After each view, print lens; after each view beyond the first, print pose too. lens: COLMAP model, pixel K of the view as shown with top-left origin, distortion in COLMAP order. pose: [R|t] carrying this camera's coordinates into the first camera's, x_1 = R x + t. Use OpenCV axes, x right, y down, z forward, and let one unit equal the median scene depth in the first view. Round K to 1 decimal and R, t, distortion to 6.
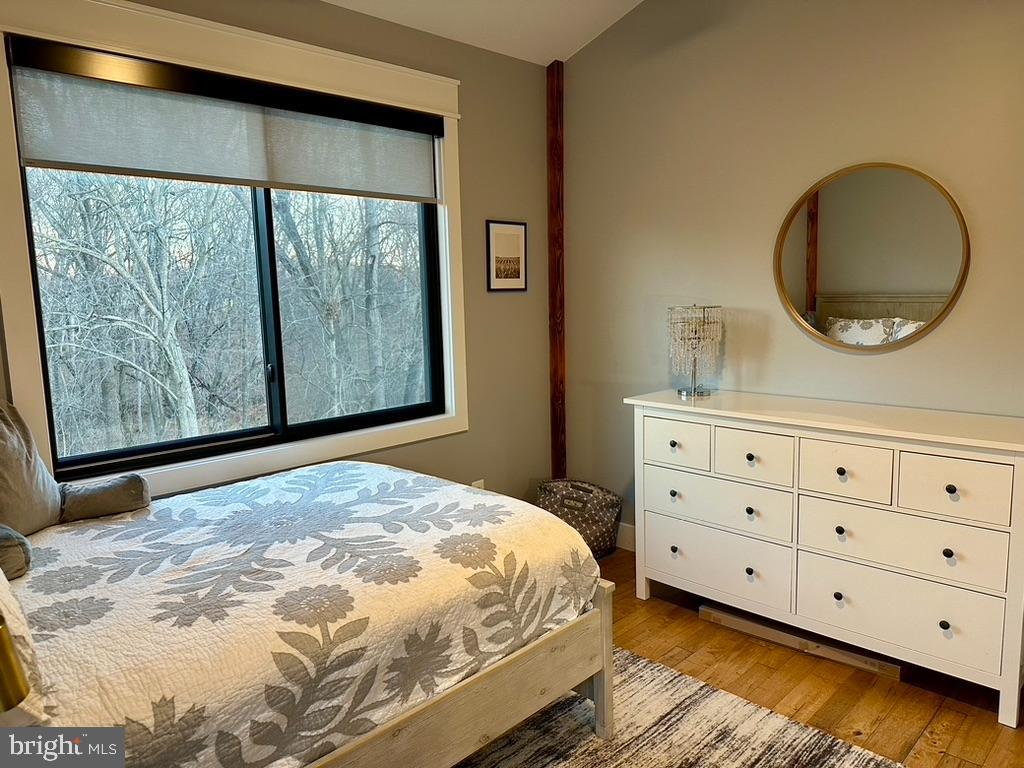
lens RADIAL K [[716.9, 0, 512.0], [0, 716.9, 384.0], [0, 0, 1]] dist [0.084245, -0.117923]
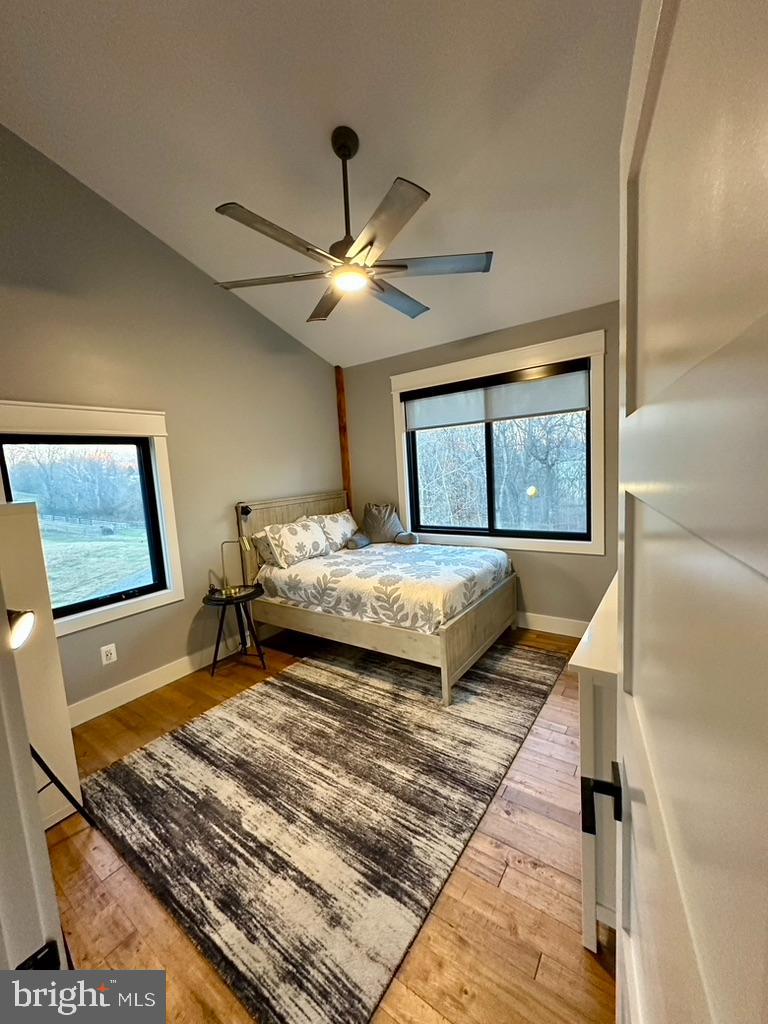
lens RADIAL K [[408.8, 0, 384.0], [0, 408.8, 512.0], [0, 0, 1]] dist [0.001474, 0.000036]
pose [[0.152720, 0.116160, -0.981419, 1.288904], [-0.073516, 0.991652, 0.105931, -0.154062], [0.985531, 0.055972, 0.159984, 0.719274]]
